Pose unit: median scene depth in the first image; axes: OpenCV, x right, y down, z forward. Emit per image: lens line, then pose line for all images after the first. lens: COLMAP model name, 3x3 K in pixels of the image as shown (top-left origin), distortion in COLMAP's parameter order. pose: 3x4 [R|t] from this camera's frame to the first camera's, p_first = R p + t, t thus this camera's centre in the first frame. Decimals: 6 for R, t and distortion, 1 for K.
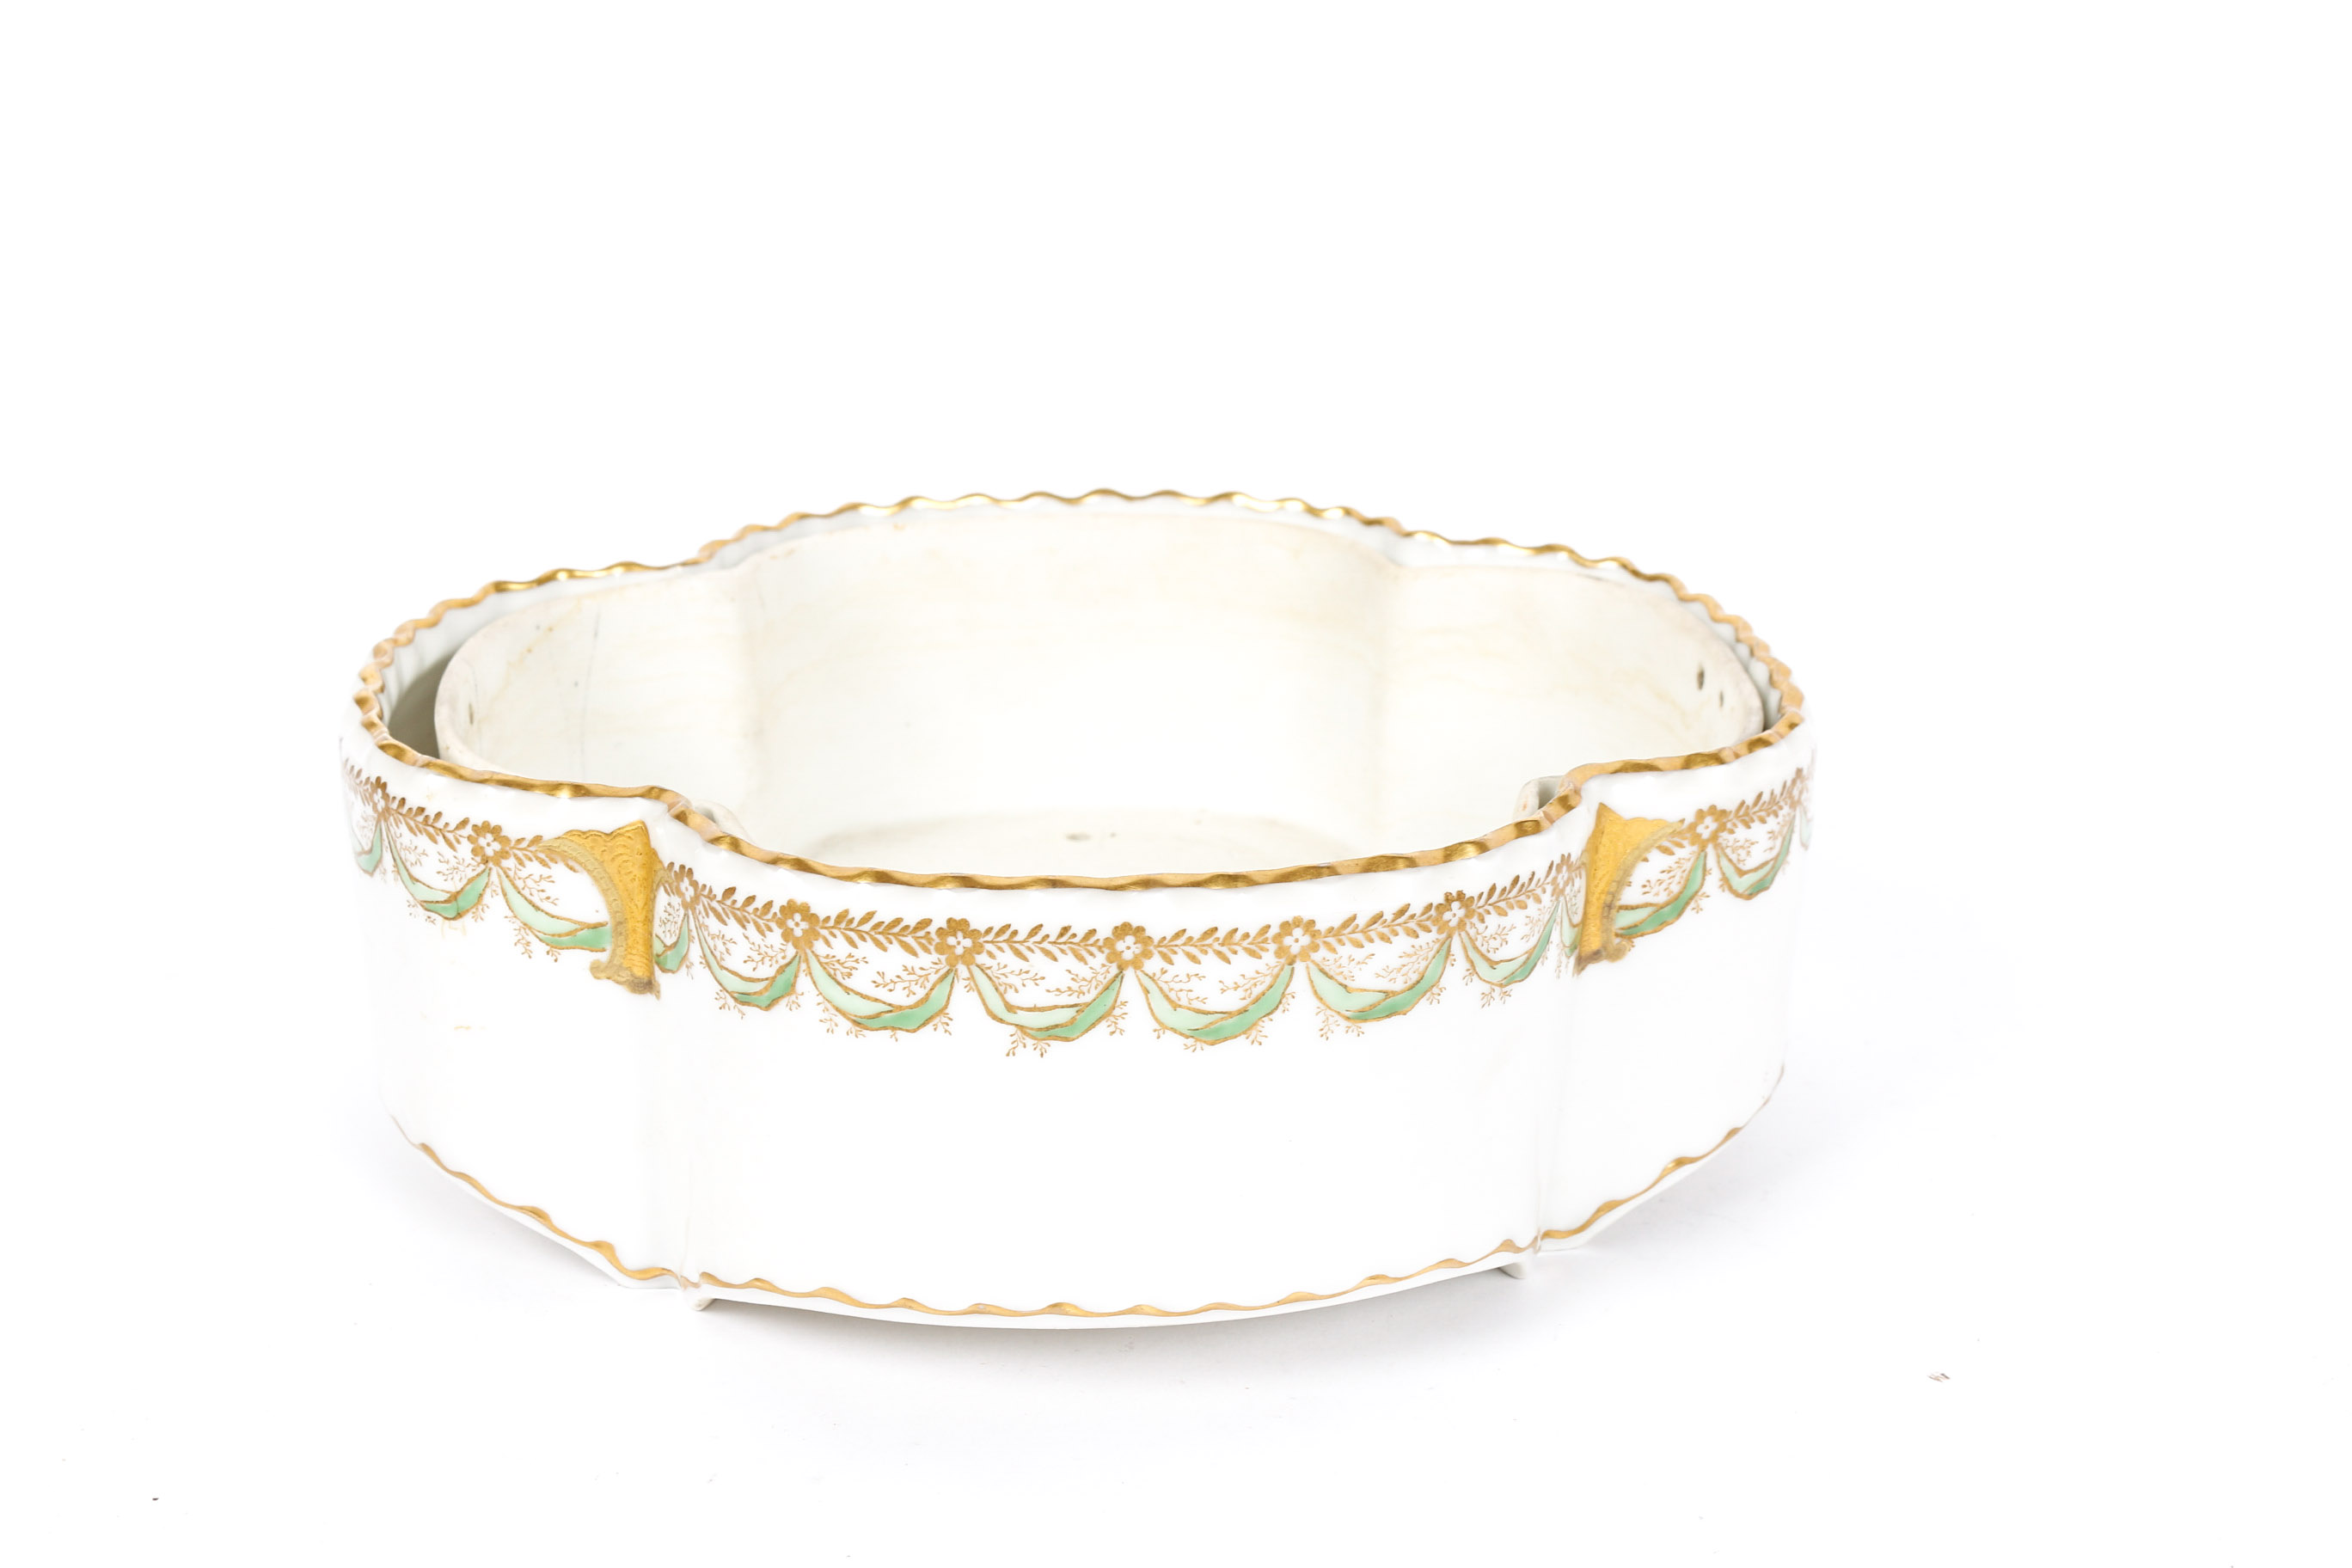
lens RADIAL K [[3146.0, 0, 1152.2], [0, 3146.0, 777.2], [0, 0, 1]] dist [-0.088553, 0.000000]
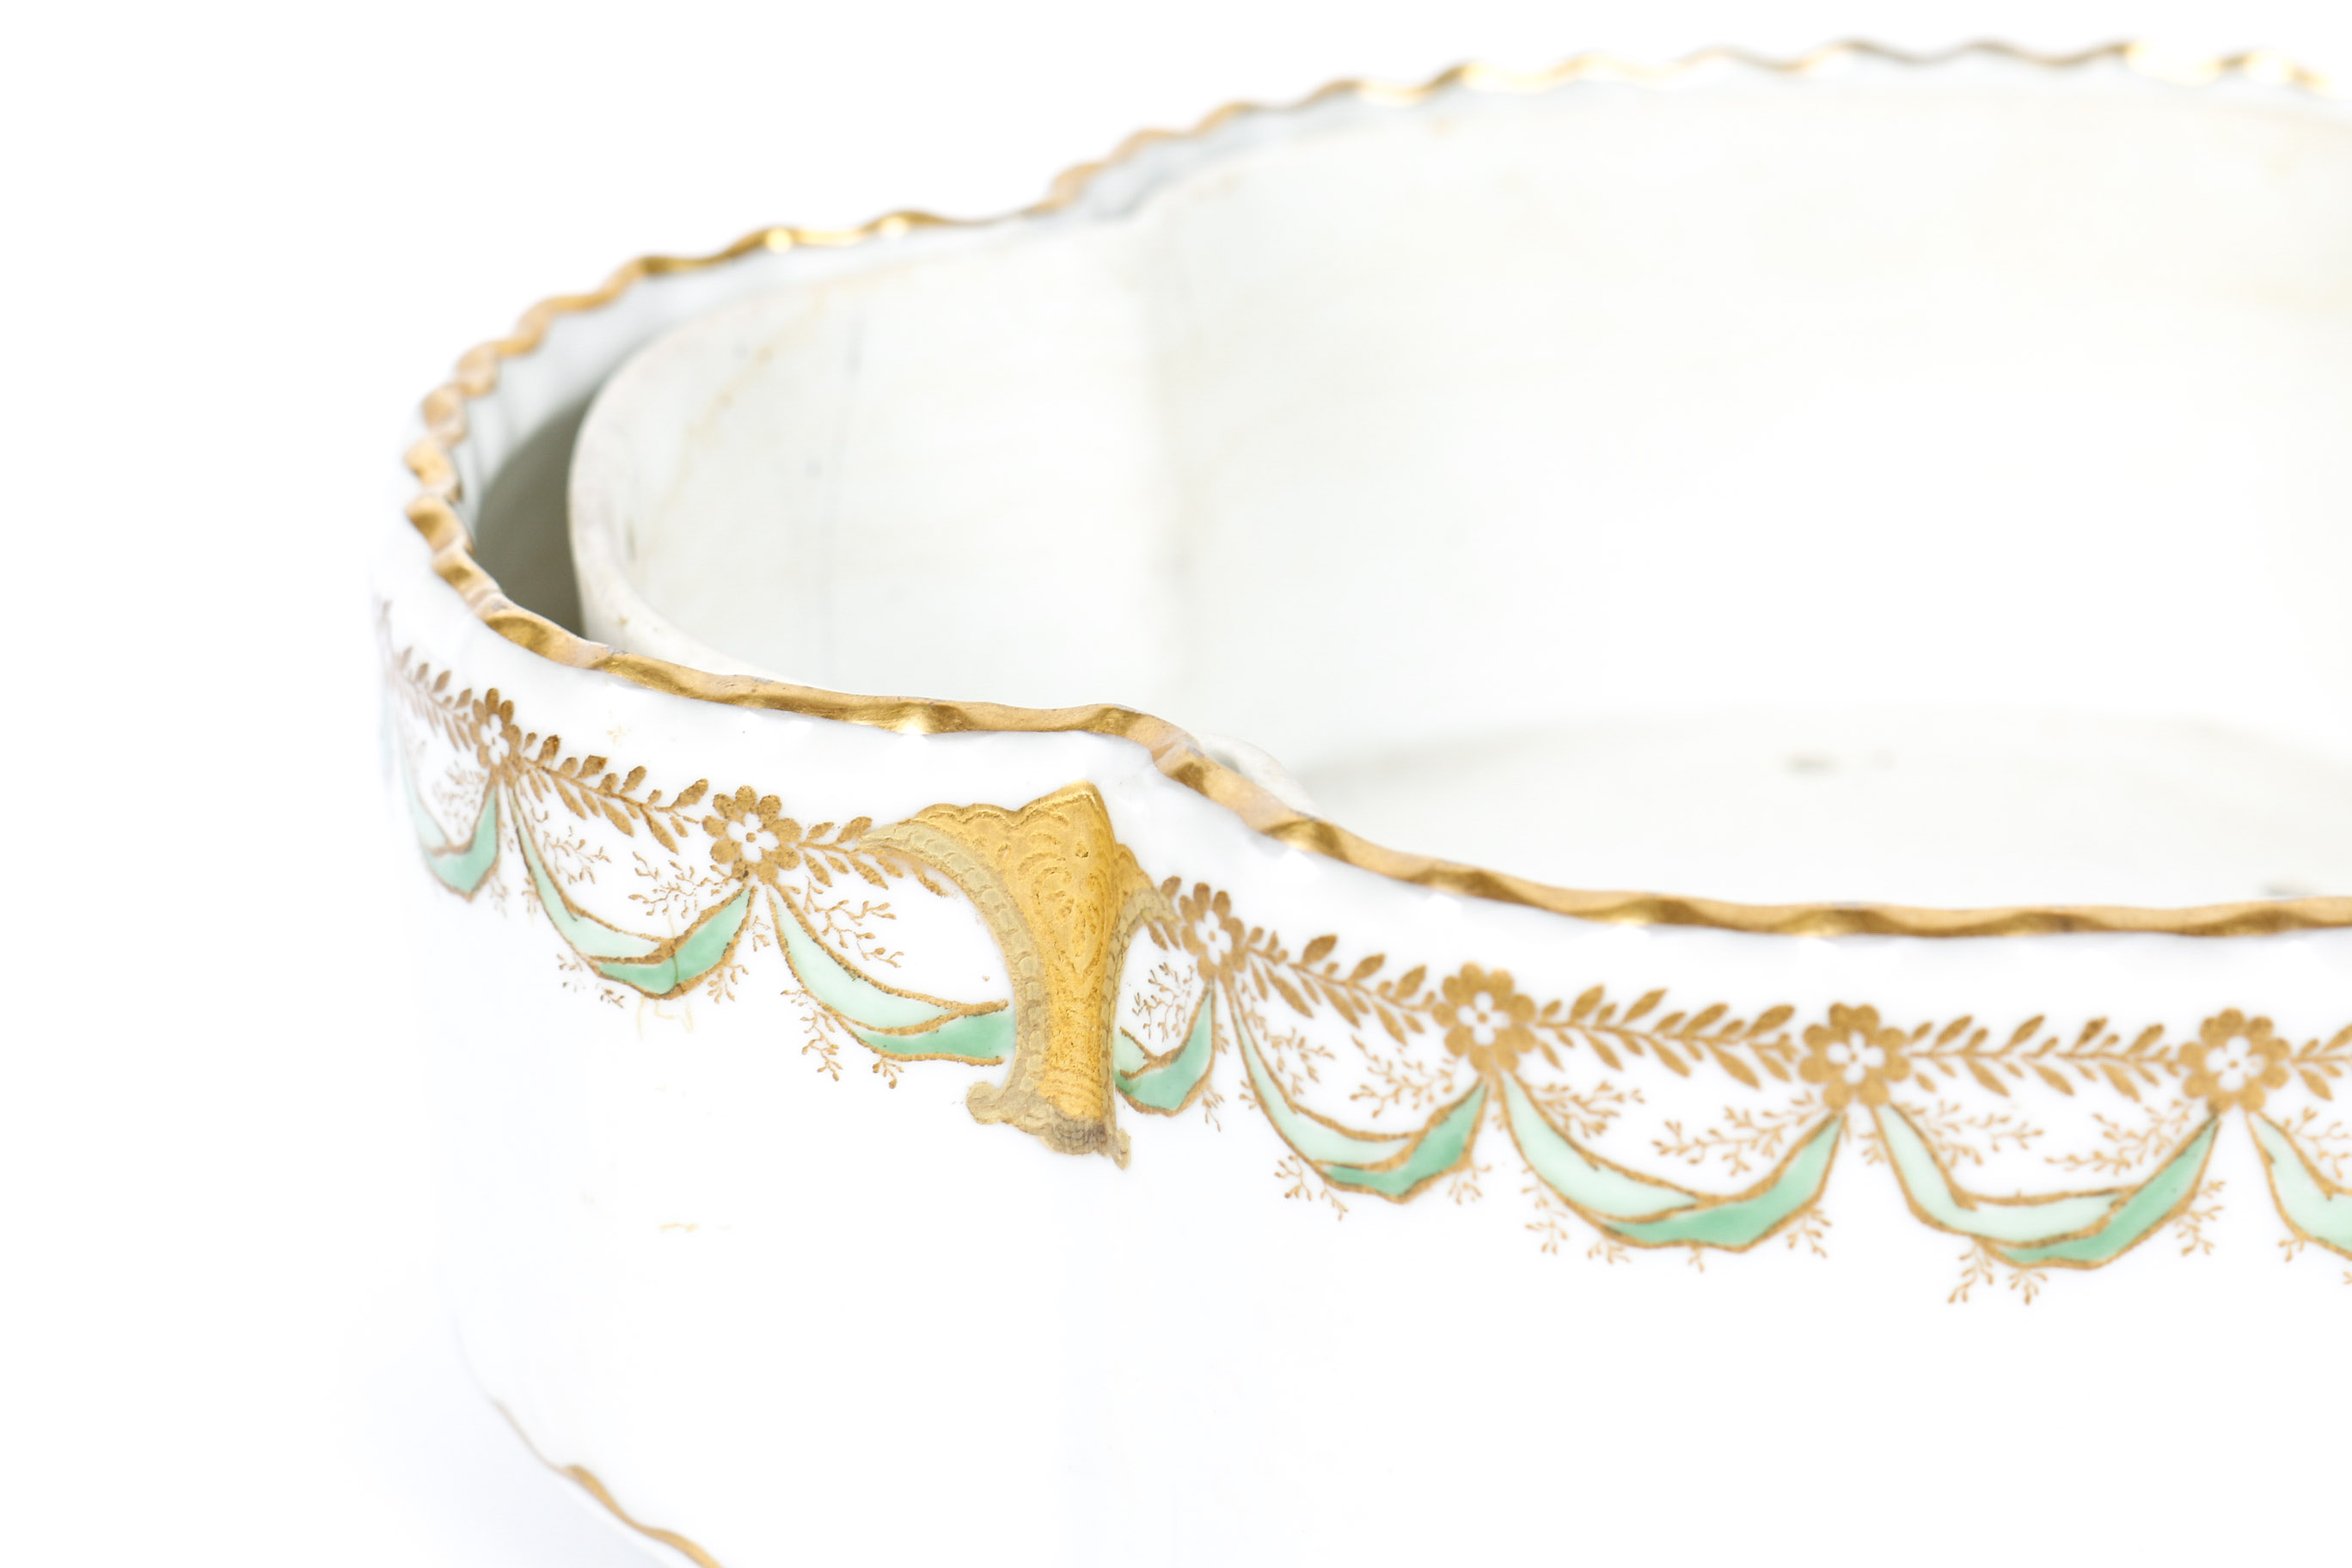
lens RADIAL K [[5523.6, 0, 1178.0], [0, 5523.6, 783.2], [0, 0, 1]] dist [0.049570, 0.000000]
pose [[0.999342, -0.012158, -0.034159, -0.120091], [0.013550, 0.999074, 0.040831, -0.018591], [0.033631, -0.041267, 0.998582, 0.190363]]
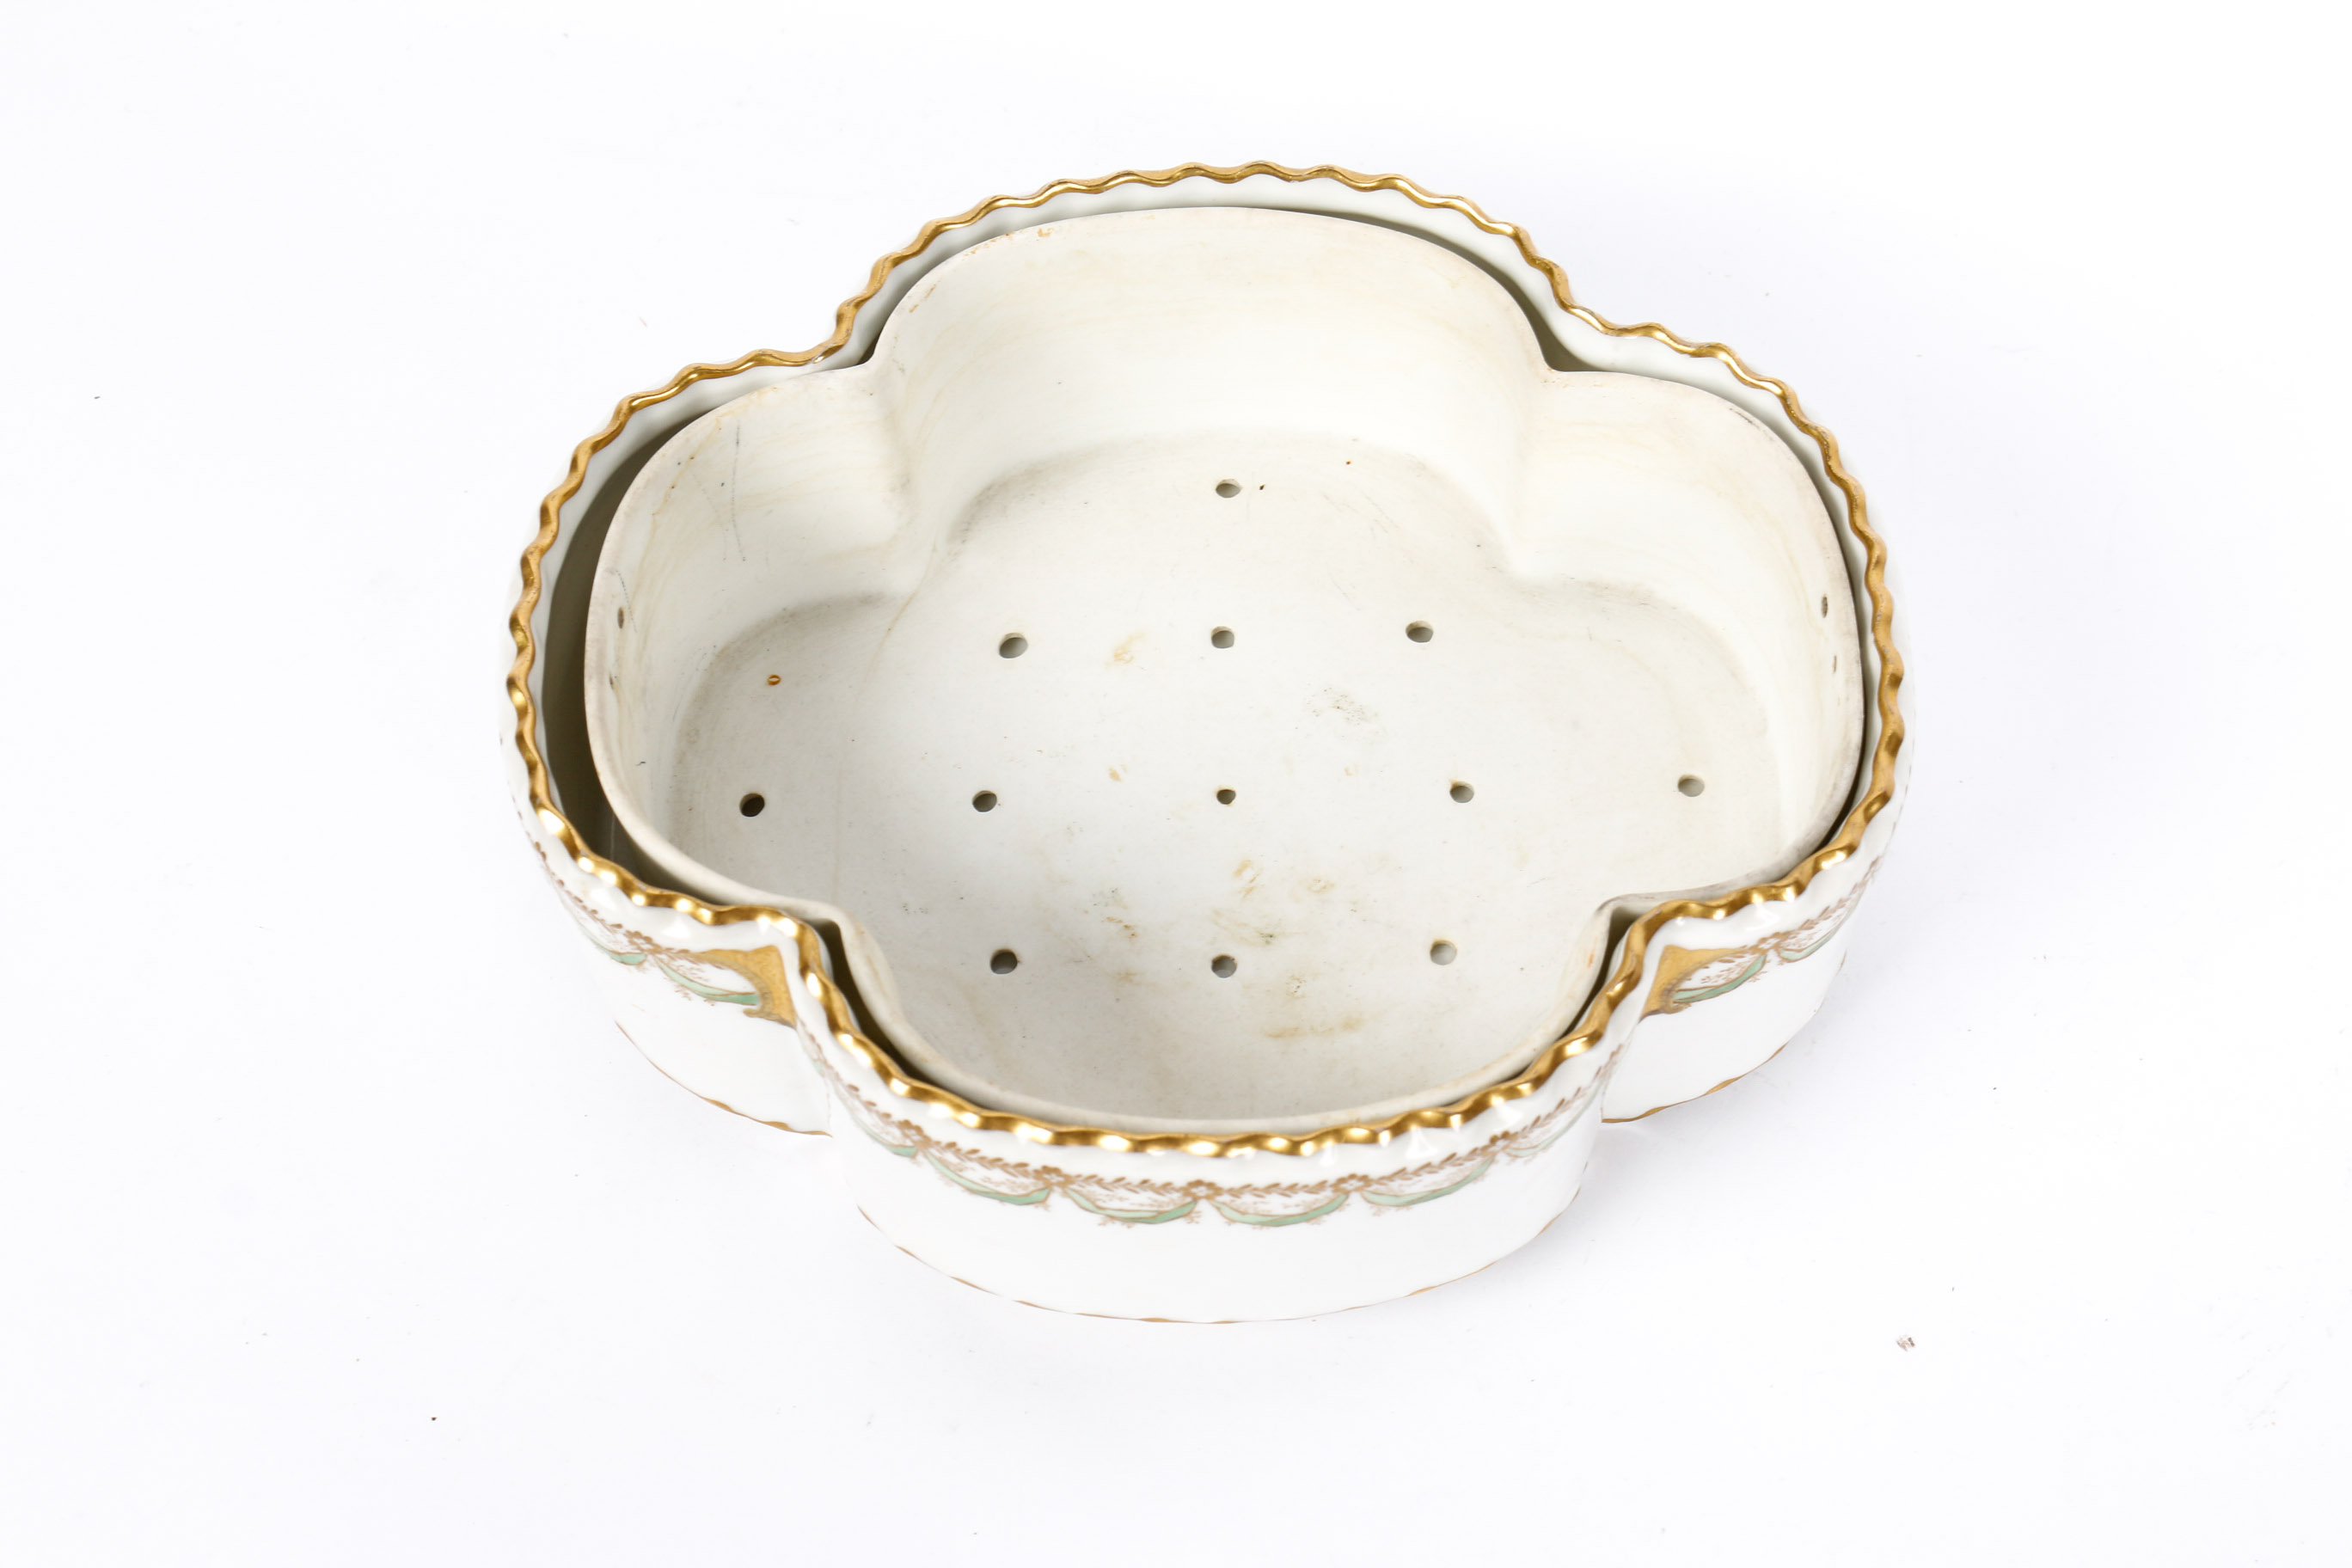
lens RADIAL K [[3146.0, 0, 1141.5], [0, 3146.0, 815.8], [0, 0, 1]] dist [-0.088553, 0.000000]
pose [[0.994555, 0.062184, -0.083630, 0.052753], [0.004113, 0.778431, 0.627716, -0.702005], [0.104134, -0.624642, 0.773937, 0.187188]]
